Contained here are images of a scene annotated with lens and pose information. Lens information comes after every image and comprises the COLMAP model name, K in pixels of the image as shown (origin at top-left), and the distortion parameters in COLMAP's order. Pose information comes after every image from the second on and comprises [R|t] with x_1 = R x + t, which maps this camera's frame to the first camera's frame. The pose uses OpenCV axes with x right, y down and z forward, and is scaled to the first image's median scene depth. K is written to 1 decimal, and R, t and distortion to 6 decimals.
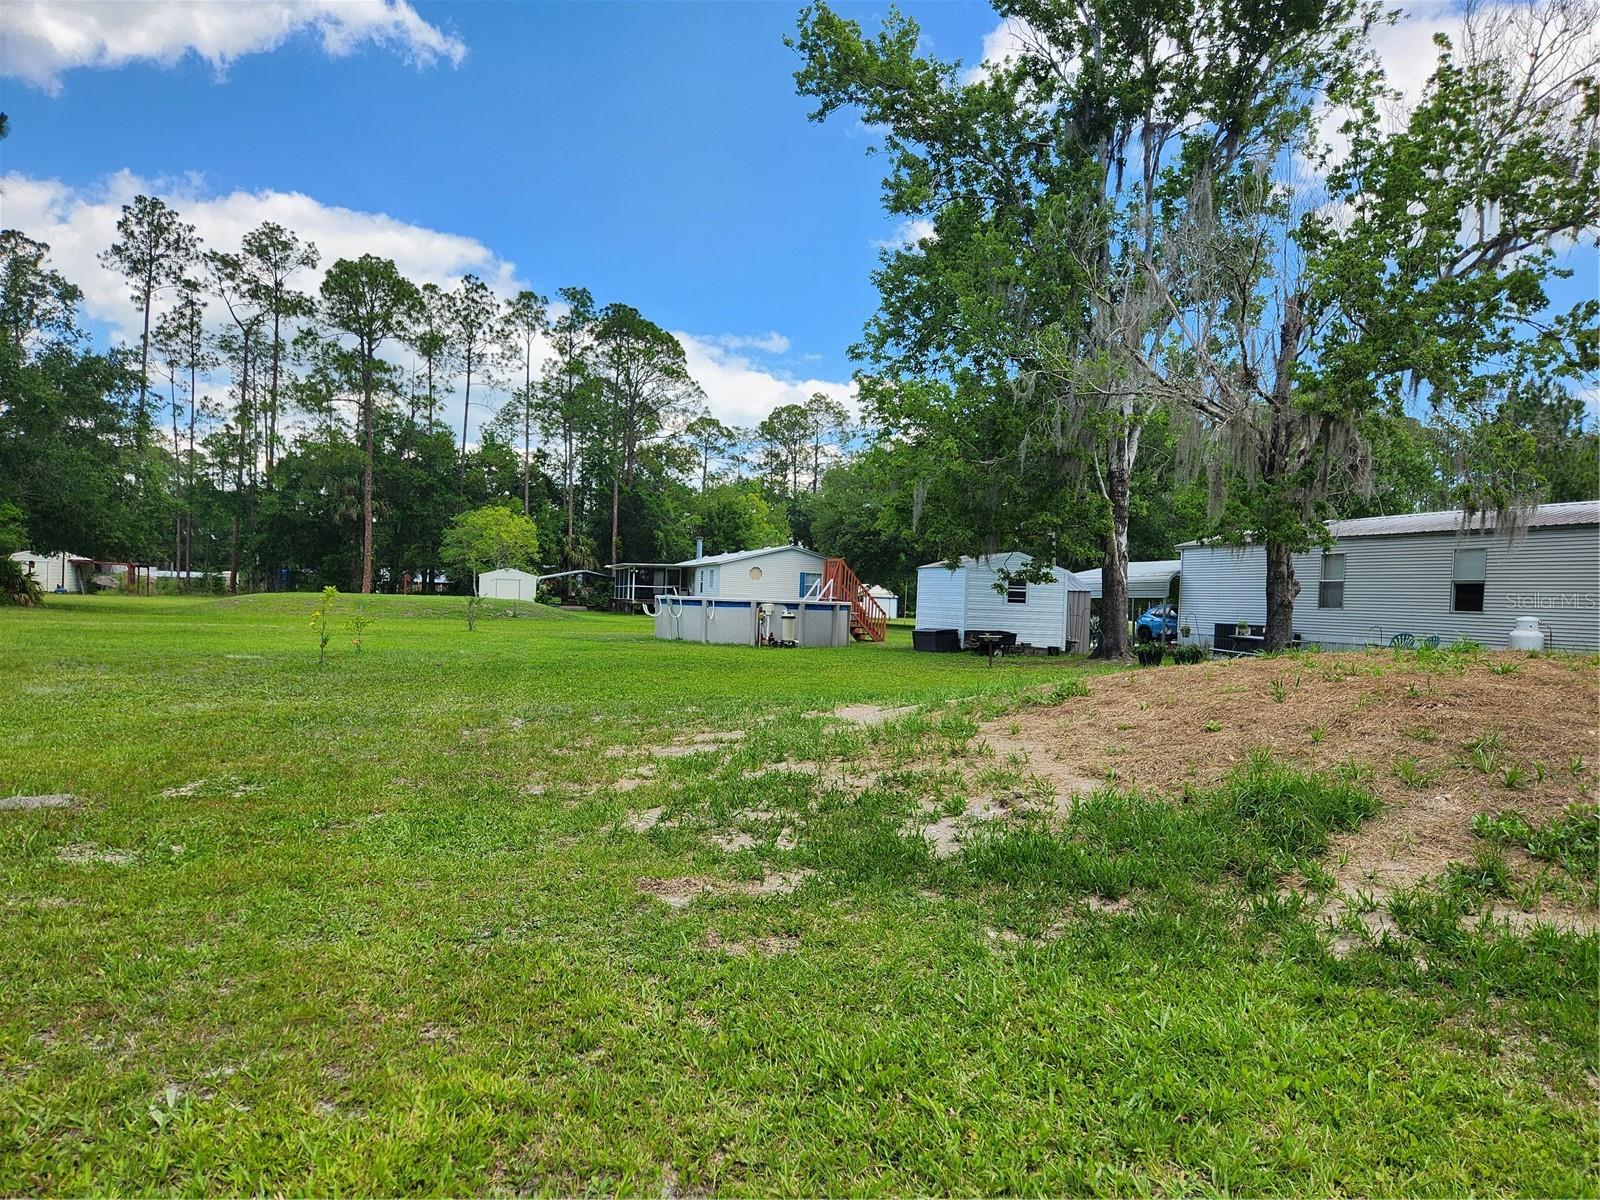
lens RADIAL K [[1102.6, 0, 800.0], [0, 1102.6, 600.0], [0, 0, 1]] dist [0.072011, -0.059263]
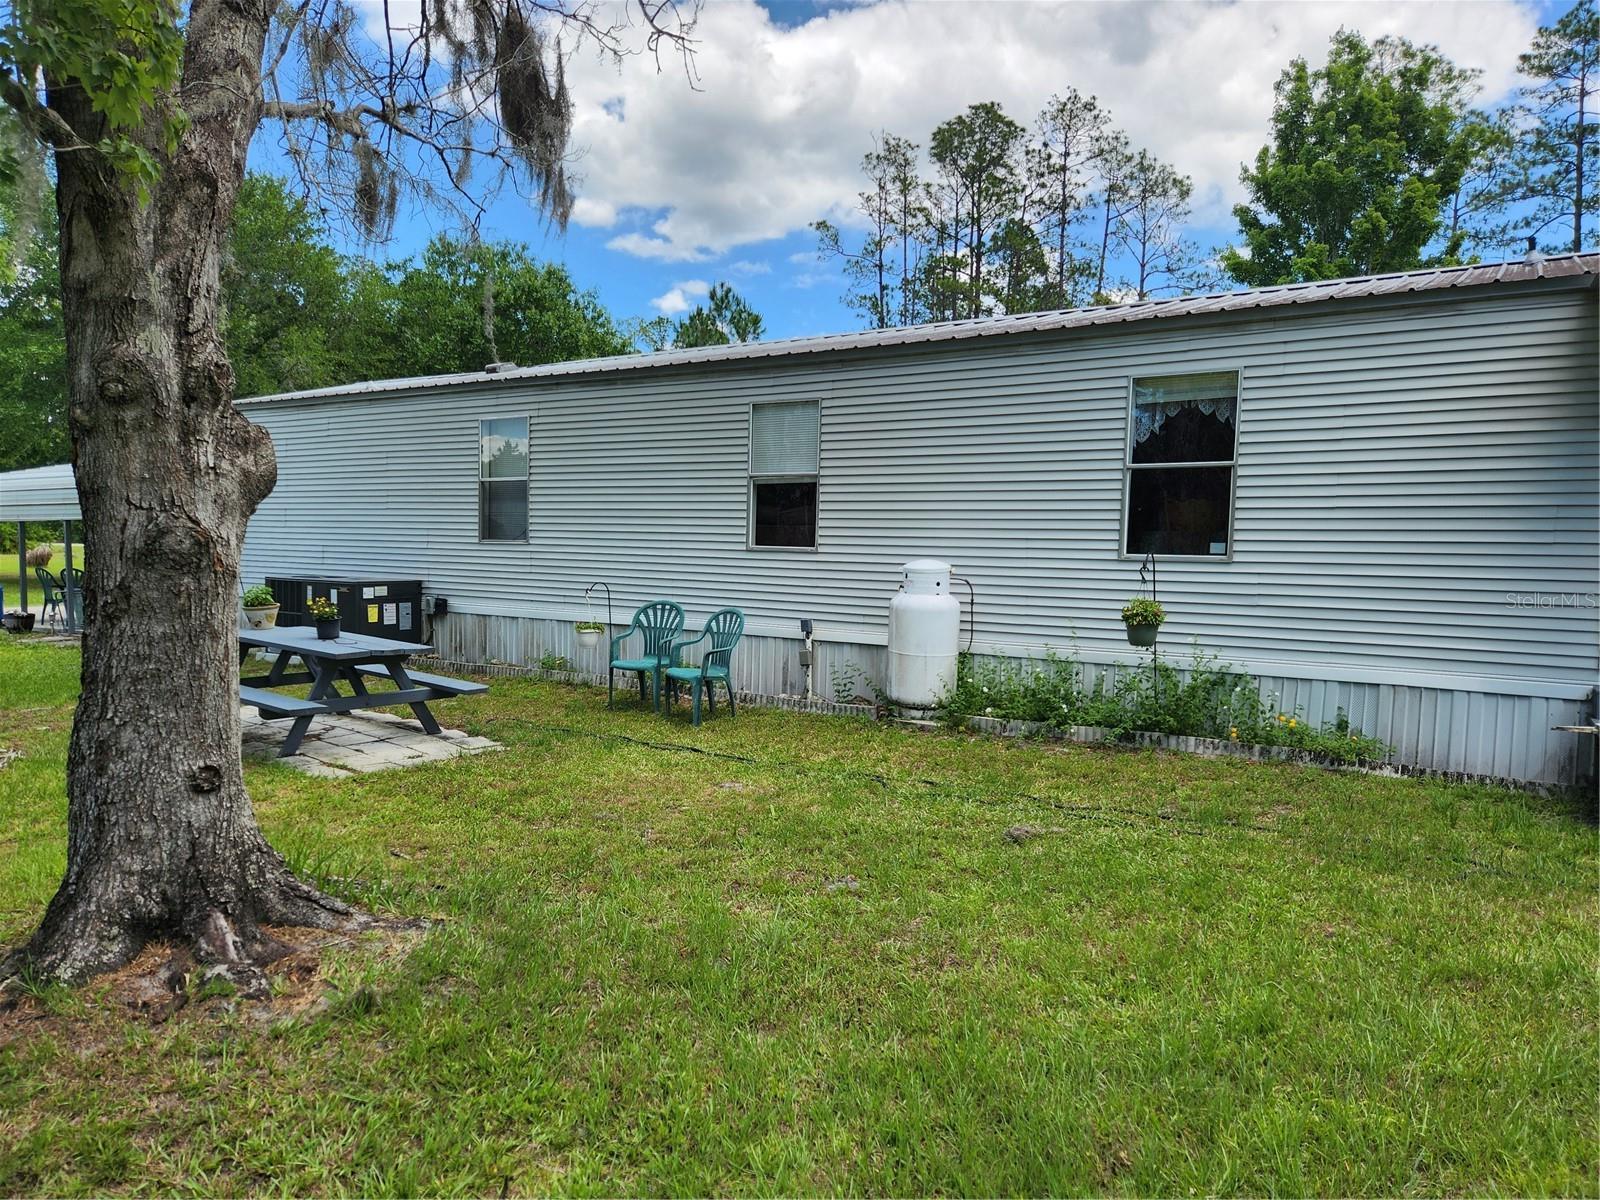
lens RADIAL K [[1102.6, 0, 800.0], [0, 1102.6, 600.0], [0, 0, 1]] dist [0.072011, -0.059263]
pose [[0.780263, -0.054891, 0.623039, 0.323346], [0.010672, 0.997165, 0.074488, -0.000926], [-0.625361, -0.051471, 0.778636, 0.646041]]
